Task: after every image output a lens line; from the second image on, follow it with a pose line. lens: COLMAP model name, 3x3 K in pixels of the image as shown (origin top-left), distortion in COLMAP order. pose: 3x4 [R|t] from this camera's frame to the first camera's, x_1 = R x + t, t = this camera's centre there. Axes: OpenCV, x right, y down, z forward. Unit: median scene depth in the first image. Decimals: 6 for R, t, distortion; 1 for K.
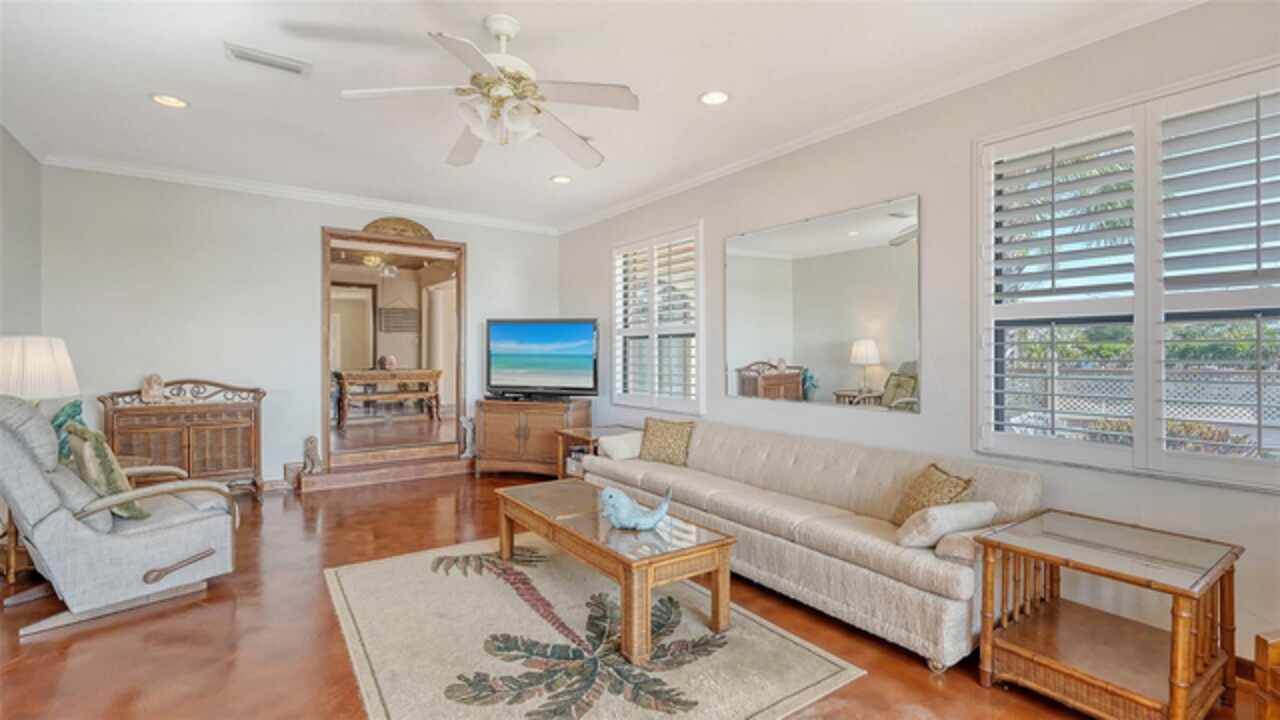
lens RADIAL K [[561.1, 0, 640.0], [0, 561.1, 360.0], [0, 0, 1]] dist [0.017924, 0.000053]
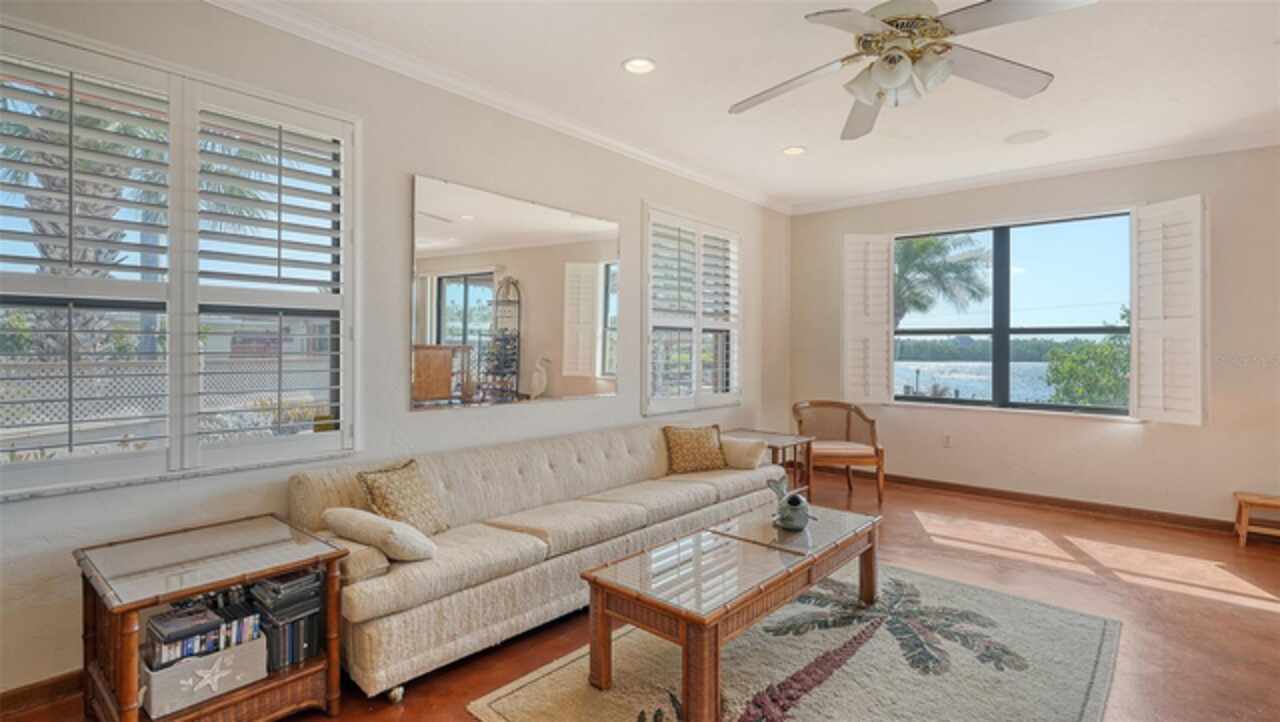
lens RADIAL K [[612.6, 0, 640.0], [0, 612.6, 361.0], [0, 0, 1]] dist [0.037419, -0.000037]
pose [[-0.242993, -0.028171, 0.969619, -0.465259], [0.006111, 0.999514, 0.030571, -0.013078], [-0.970009, 0.013354, -0.242703, 0.711584]]
